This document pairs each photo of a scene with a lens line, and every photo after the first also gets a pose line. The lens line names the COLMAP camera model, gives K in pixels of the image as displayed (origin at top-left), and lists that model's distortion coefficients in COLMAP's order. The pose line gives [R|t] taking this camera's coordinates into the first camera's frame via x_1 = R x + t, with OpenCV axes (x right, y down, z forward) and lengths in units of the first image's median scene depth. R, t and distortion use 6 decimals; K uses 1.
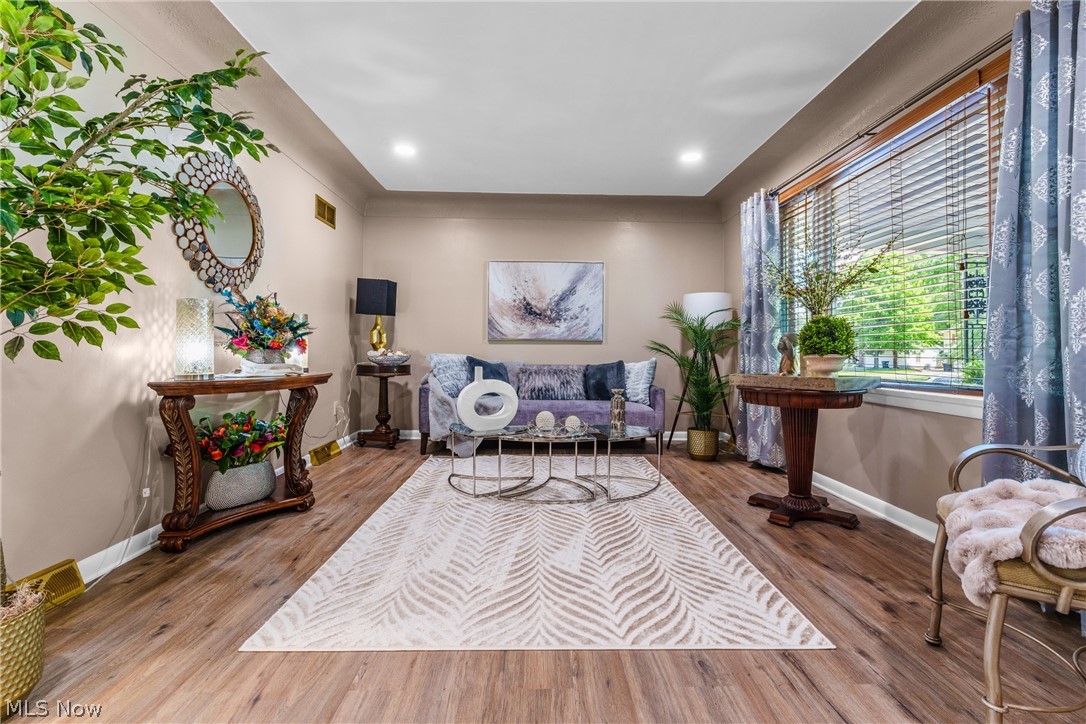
lens RADIAL K [[485.4, 0, 546.0], [0, 485.4, 339.9], [0, 0, 1]] dist [-0.000358, -0.000364]
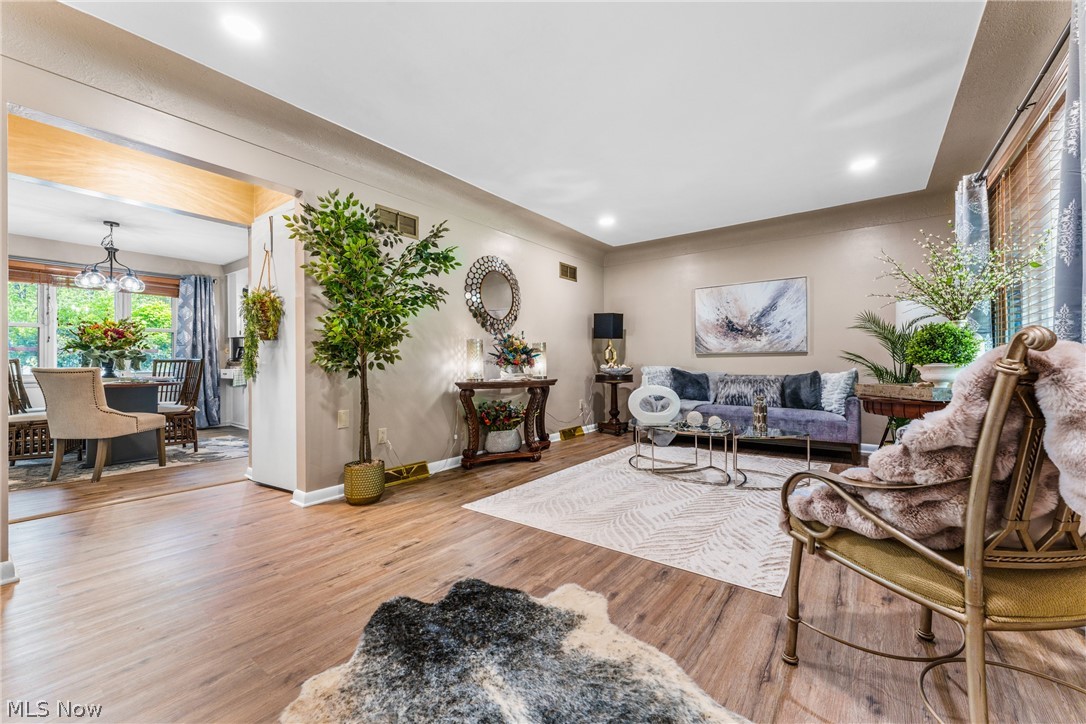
lens RADIAL K [[436.4, 0, 547.3], [0, 436.4, 360.5], [0, 0, 1]] dist [0.000362, -0.000050]
pose [[0.785984, -0.018423, -0.617973, 0.394440], [0.027879, 0.999595, 0.005659, -0.001628], [0.617618, -0.021676, 0.786179, -0.120406]]
